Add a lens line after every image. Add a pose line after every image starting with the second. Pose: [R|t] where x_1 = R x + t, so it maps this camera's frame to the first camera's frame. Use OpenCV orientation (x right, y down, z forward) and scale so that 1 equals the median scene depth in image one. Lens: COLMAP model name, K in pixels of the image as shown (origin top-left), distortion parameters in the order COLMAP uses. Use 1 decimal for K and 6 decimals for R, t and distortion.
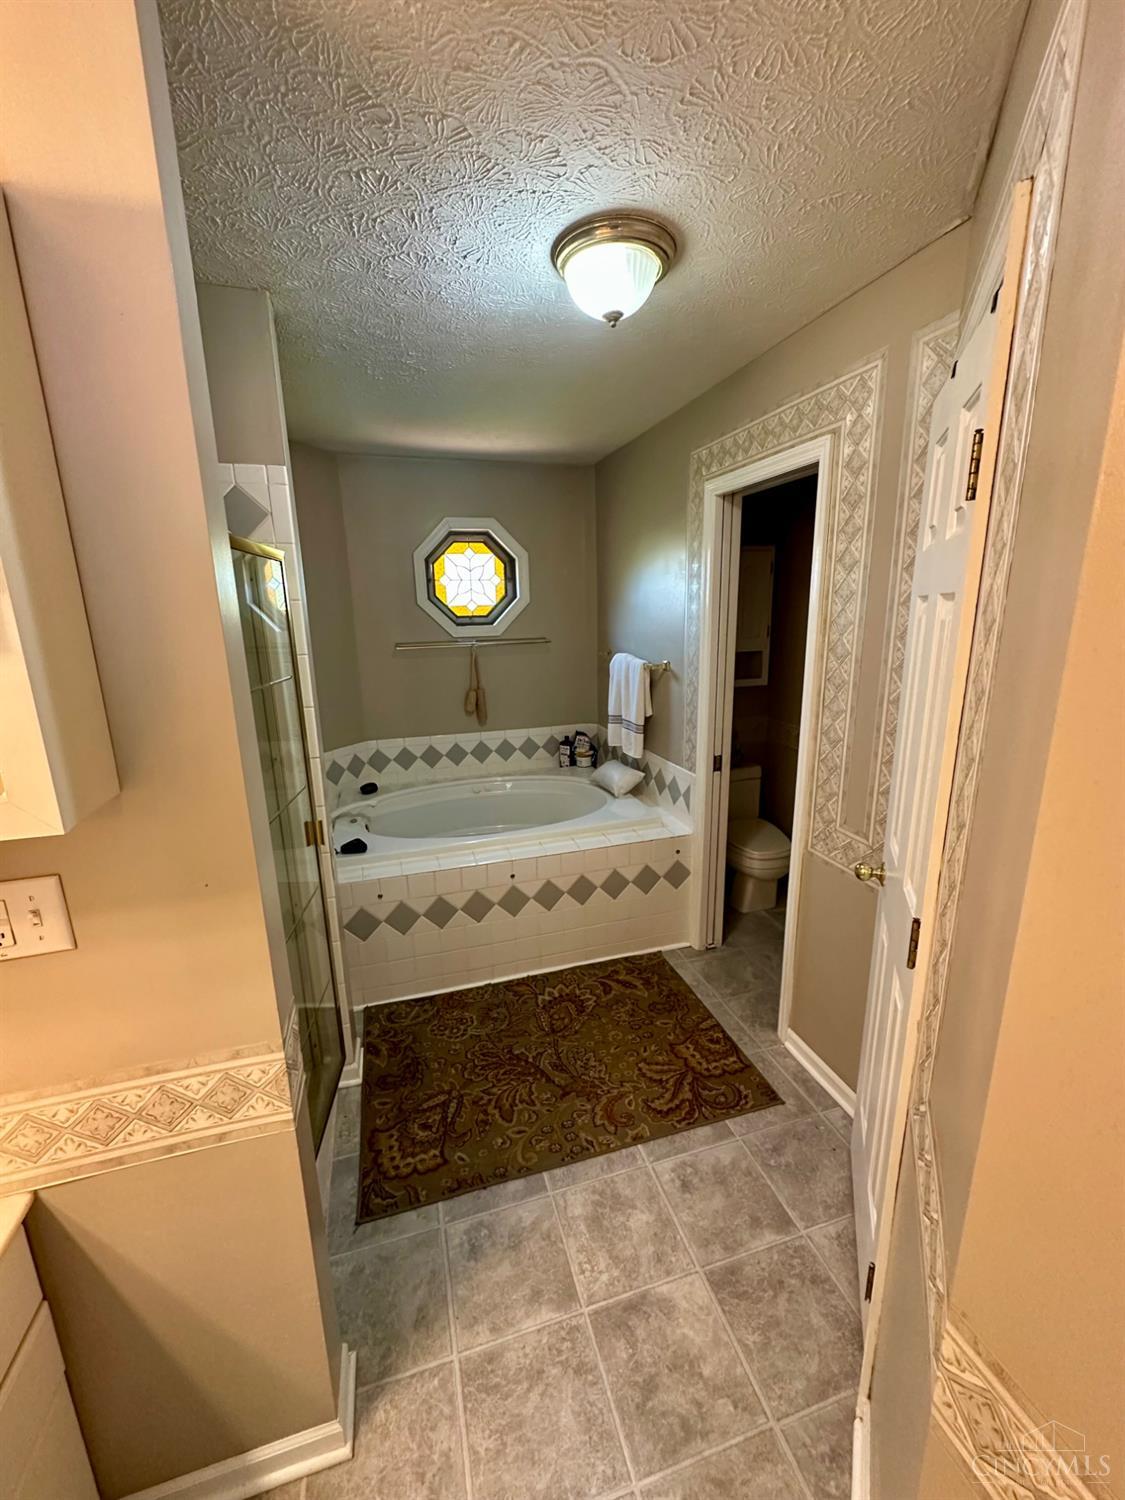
lens RADIAL K [[594.2, 0, 562.1], [0, 594.2, 748.1], [0, 0, 1]] dist [-0.001325, 0.000130]
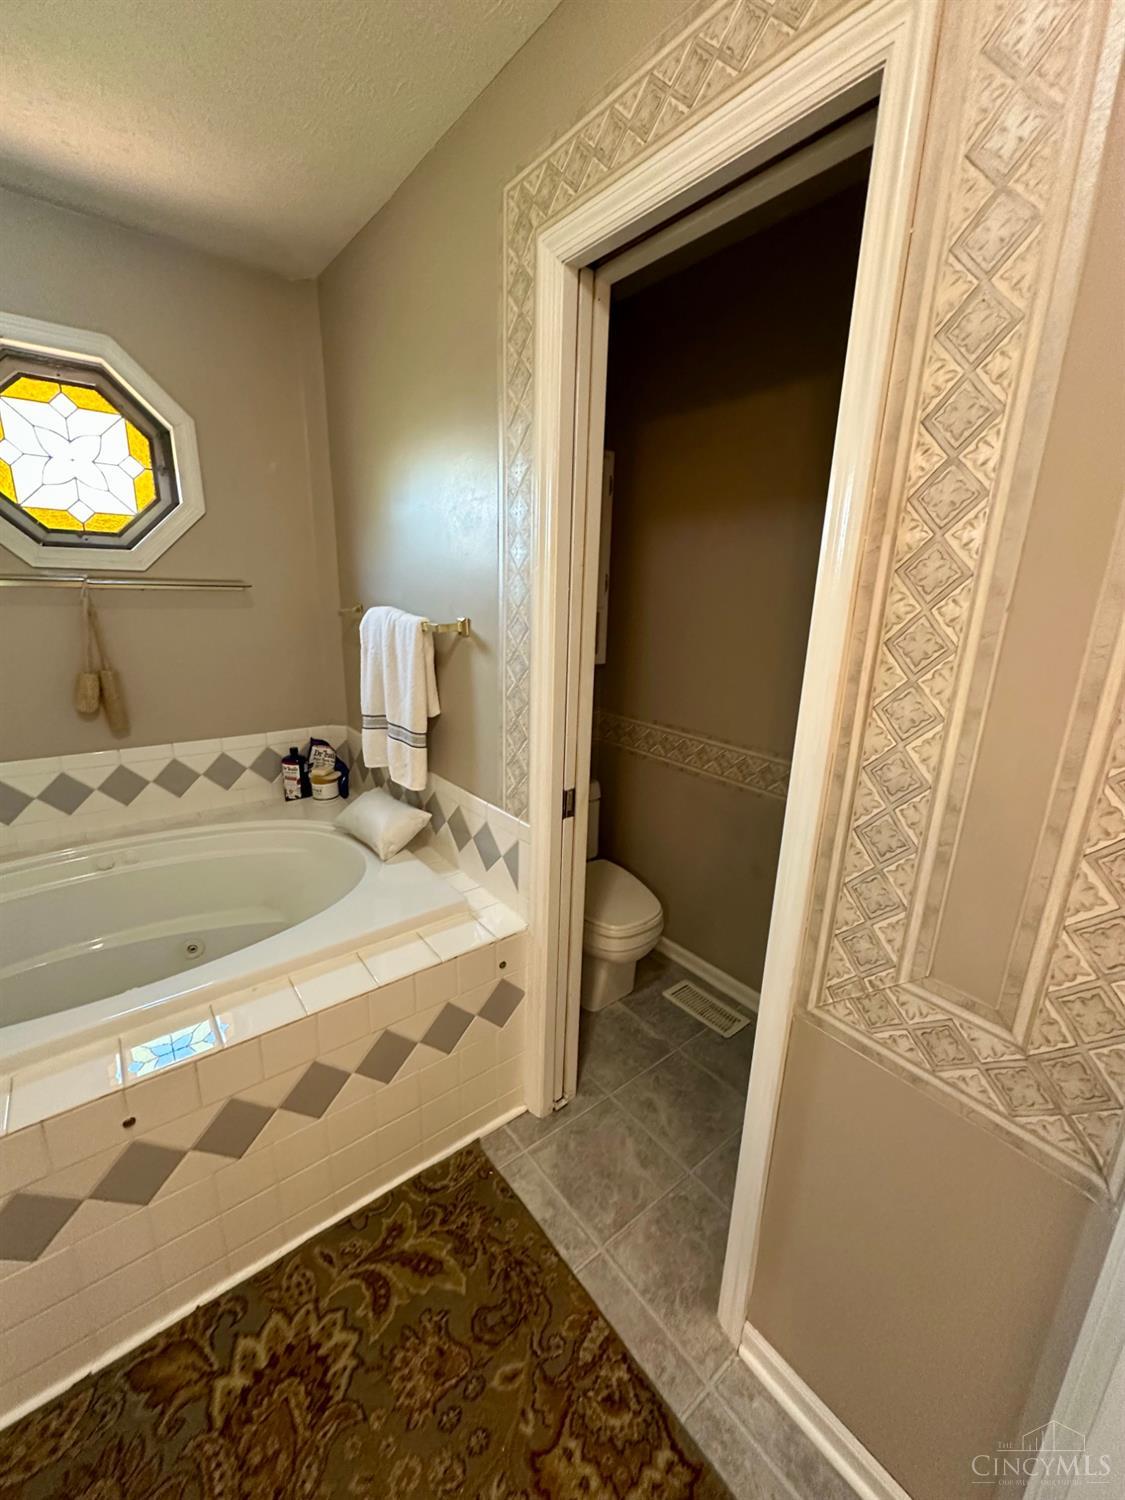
lens RADIAL K [[600.3, 0, 561.6], [0, 600.3, 746.9], [0, 0, 1]] dist [-0.001486, 0.000654]
pose [[0.928473, -0.048702, 0.368193, 0.054291], [0.038808, 0.998660, 0.034234, -0.047392], [-0.369367, -0.017497, 0.929119, 0.498958]]
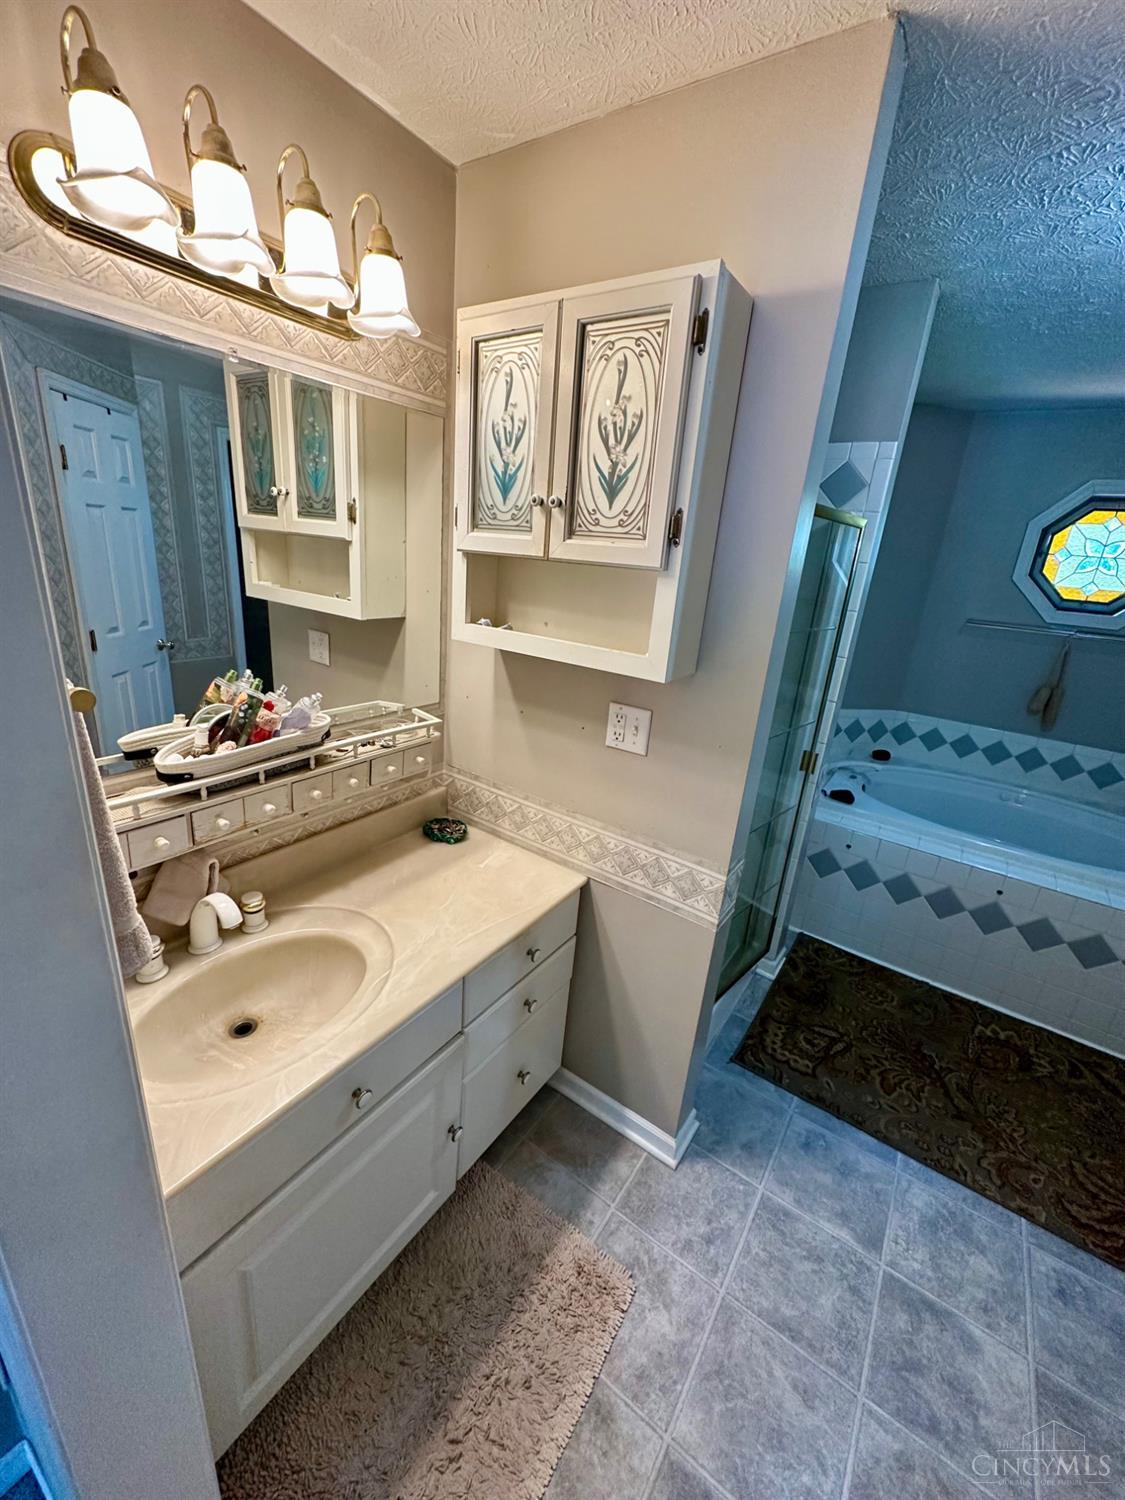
lens RADIAL K [[594.2, 0, 562.1], [0, 594.2, 748.1], [0, 0, 1]] dist [-0.001325, 0.000130]
pose [[0.617683, 0.317114, -0.719657, 0.083744], [-0.269938, 0.944993, 0.184719, 0.021592], [0.738648, 0.080166, 0.669307, -0.107033]]
